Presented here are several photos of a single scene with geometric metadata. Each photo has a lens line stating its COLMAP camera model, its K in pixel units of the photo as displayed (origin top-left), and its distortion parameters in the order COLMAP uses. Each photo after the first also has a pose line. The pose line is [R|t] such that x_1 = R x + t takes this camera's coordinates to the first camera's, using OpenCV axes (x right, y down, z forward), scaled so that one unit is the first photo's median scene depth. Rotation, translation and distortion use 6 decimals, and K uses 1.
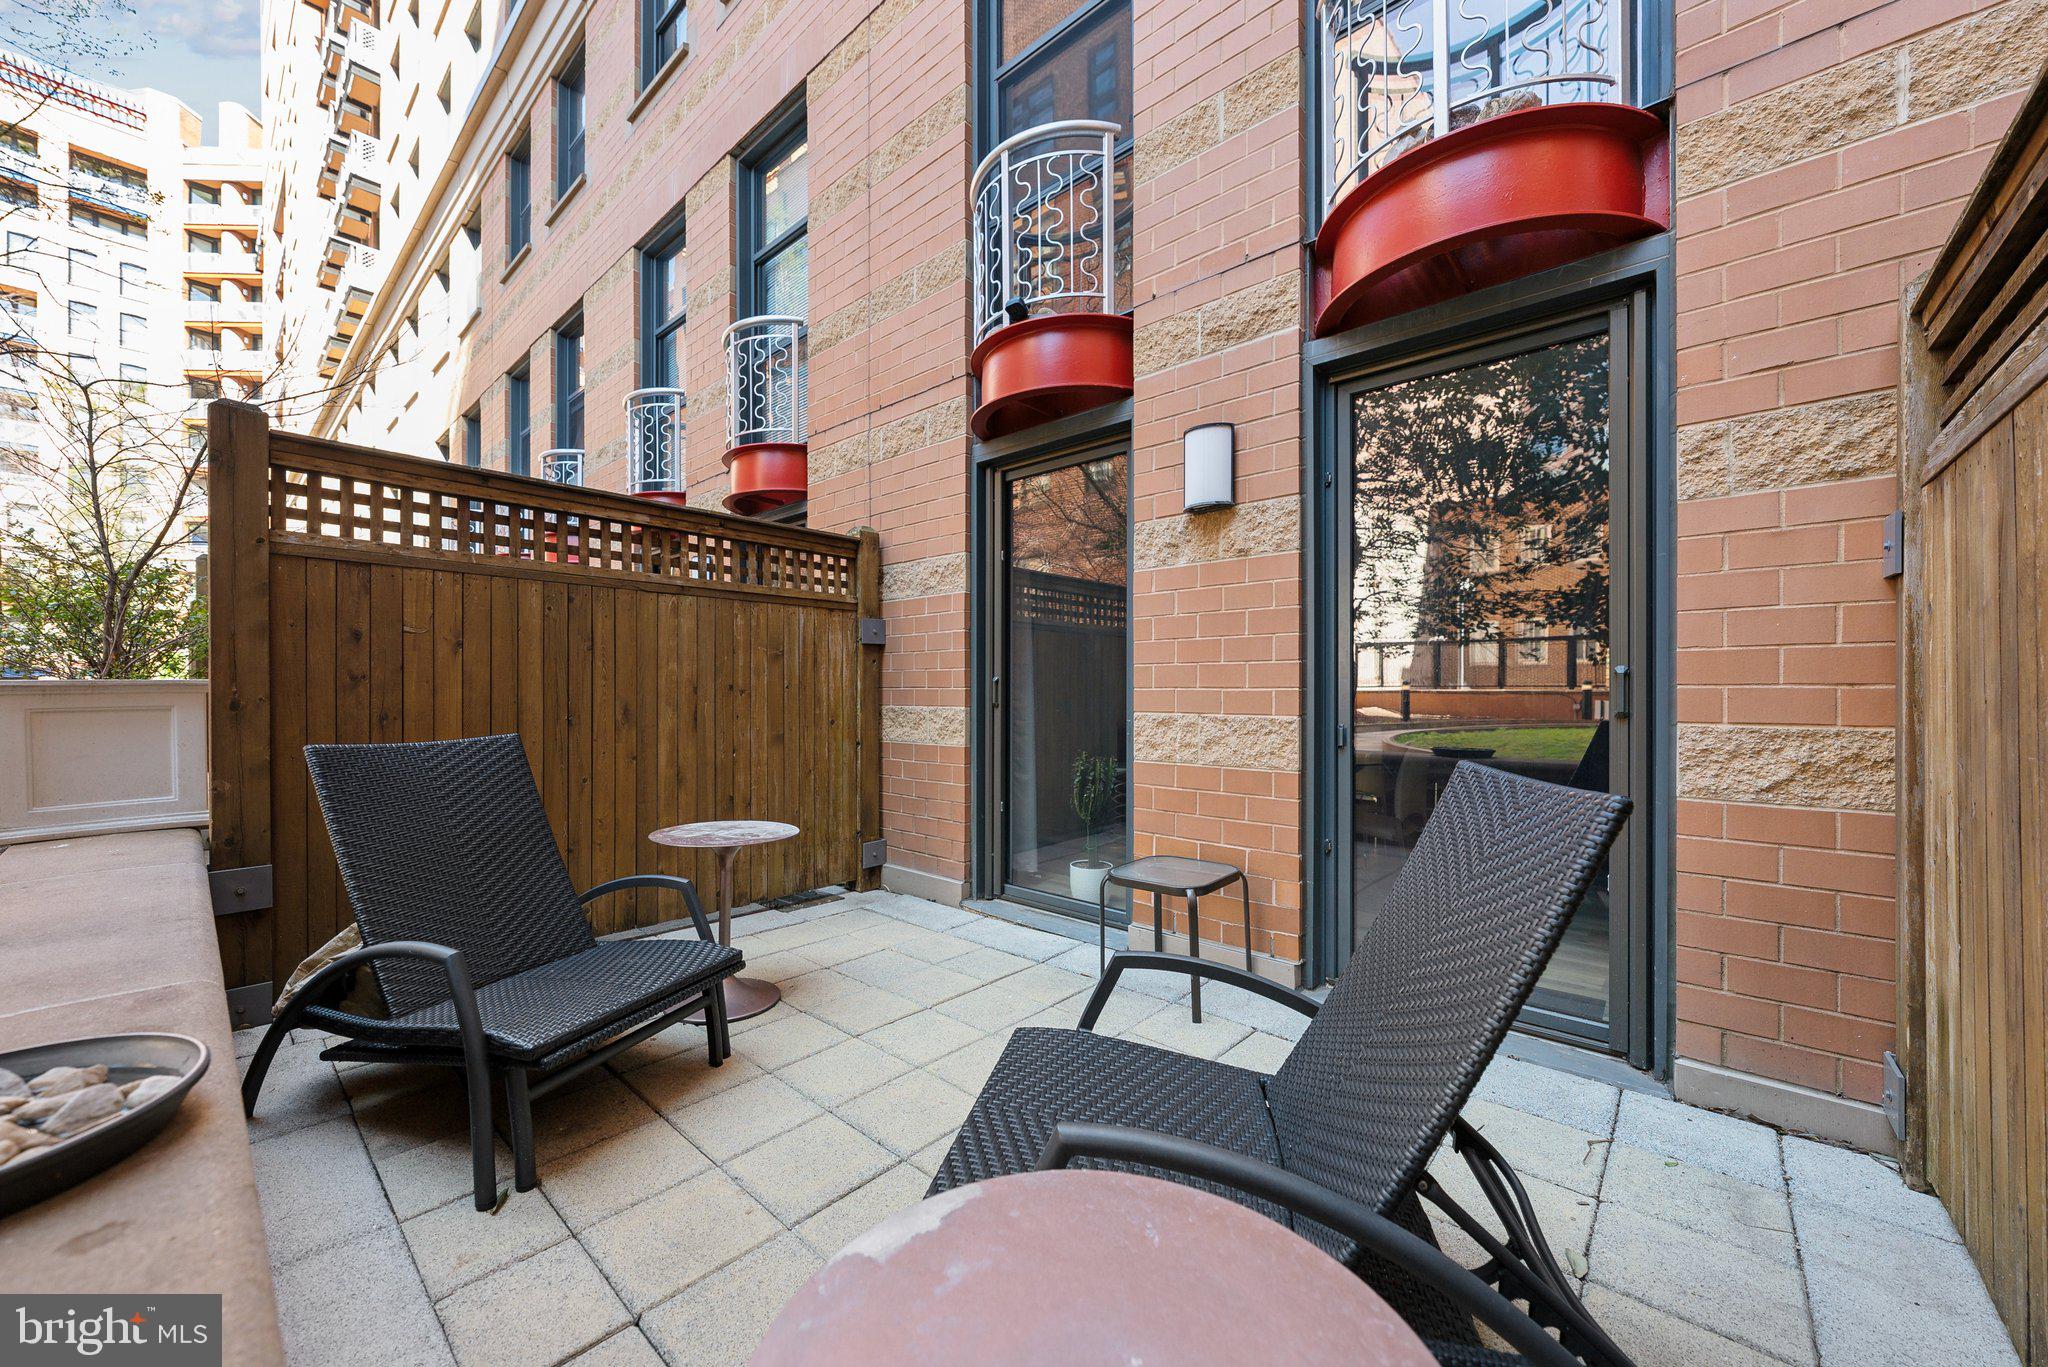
lens RADIAL K [[747.5, 0, 1016.9], [0, 747.5, 688.8], [0, 0, 1]] dist [0.001092, 0.000293]
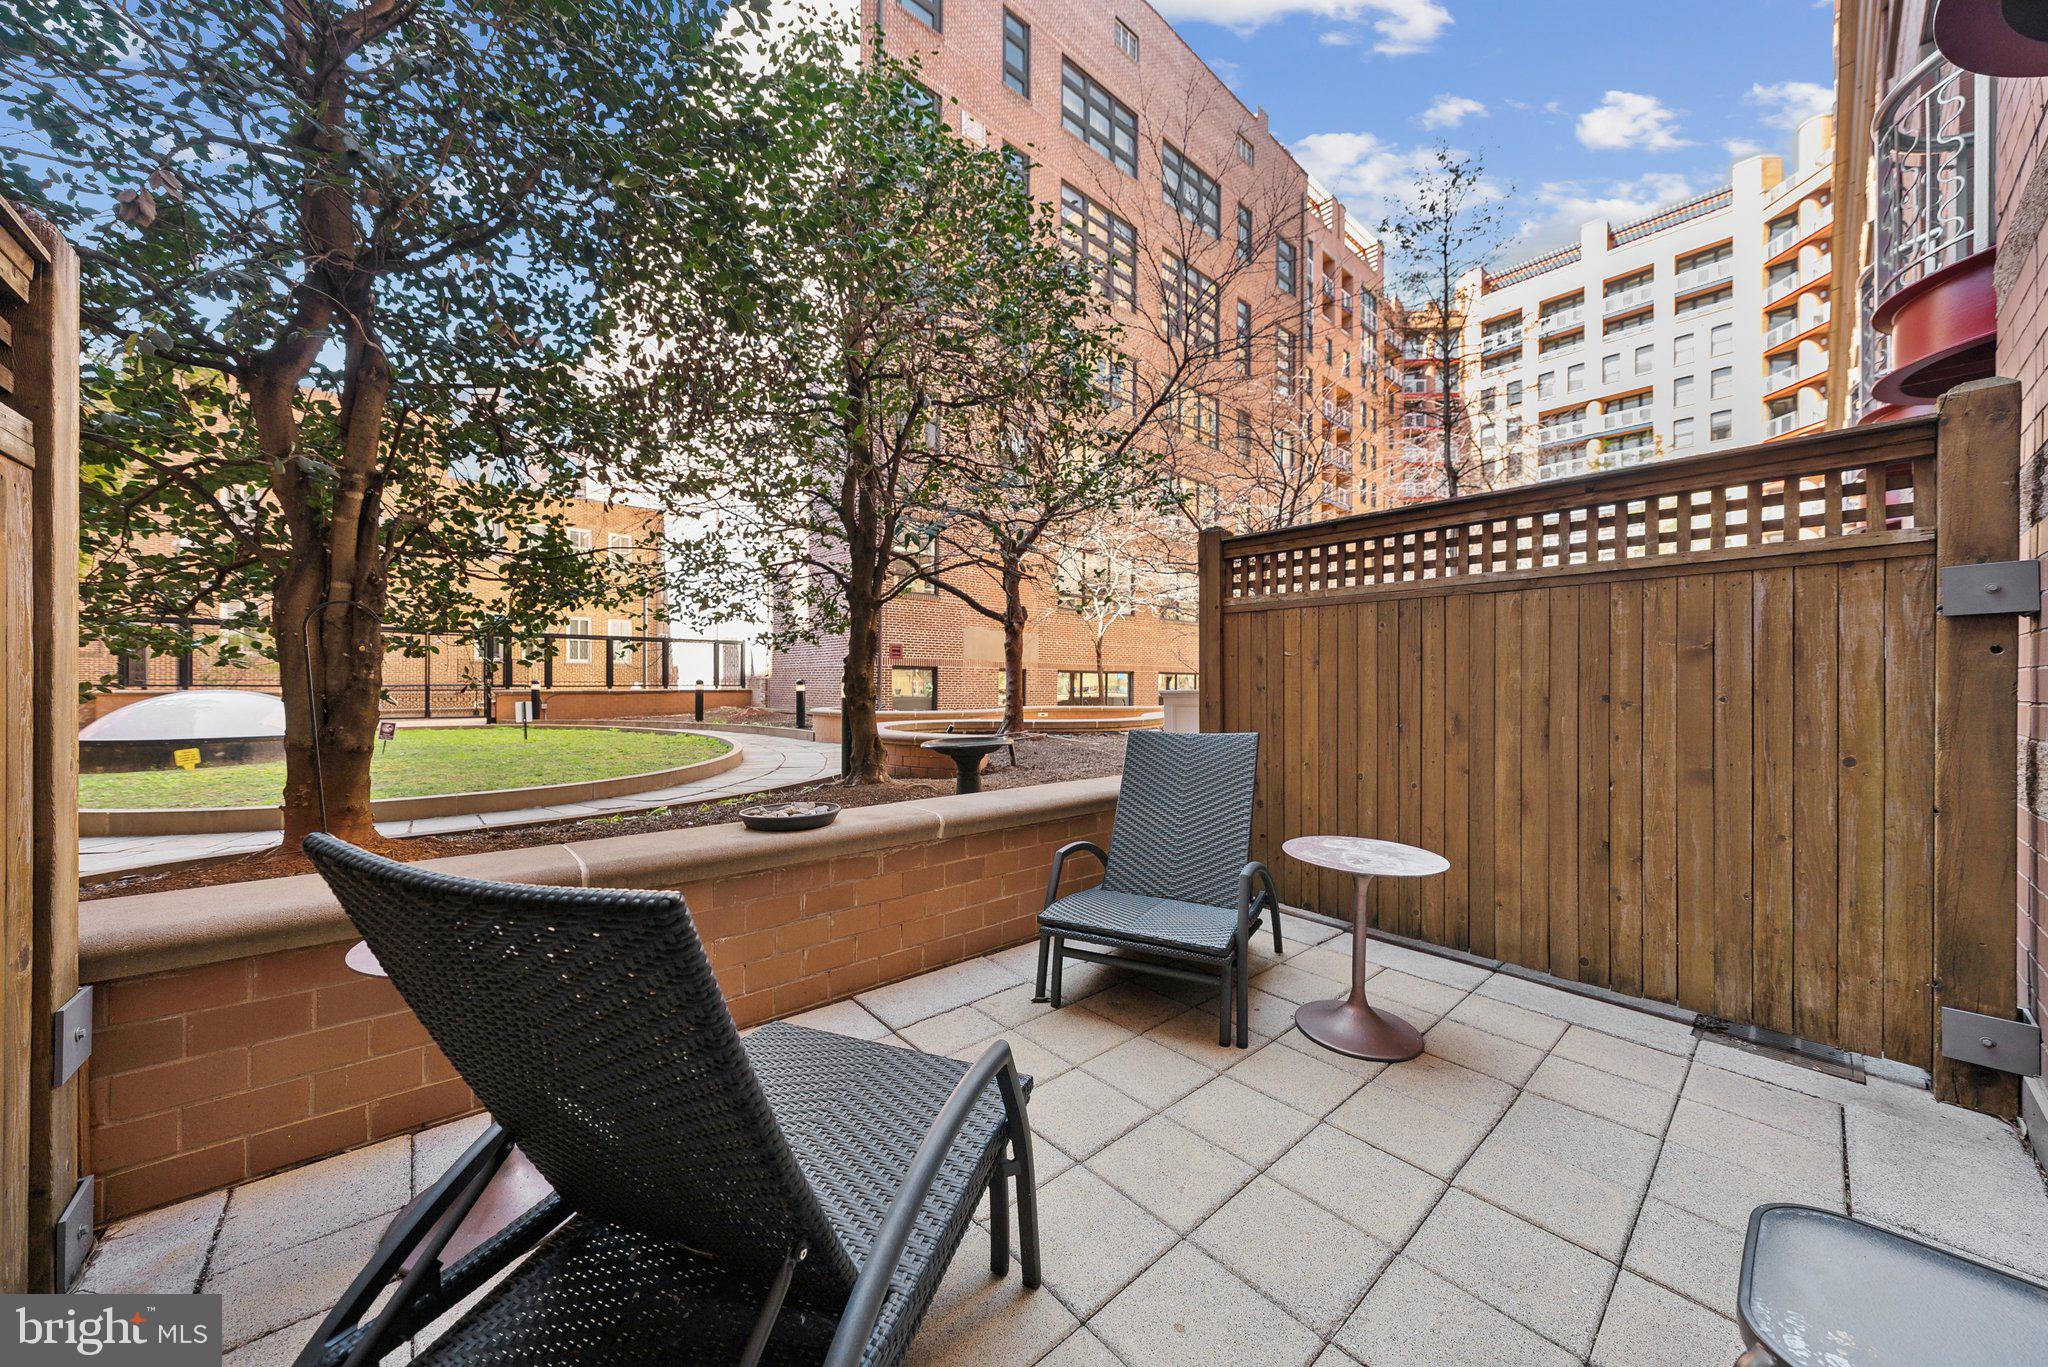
lens RADIAL K [[695.1, 0, 1016.7], [0, 695.1, 684.4], [0, 0, 1]] dist [-0.003093, -0.000920]
pose [[-0.116245, -0.001277, -0.993220, 0.384699], [-0.000496, 0.999999, -0.001228, -0.015225], [0.993220, 0.000350, -0.116245, 0.483052]]
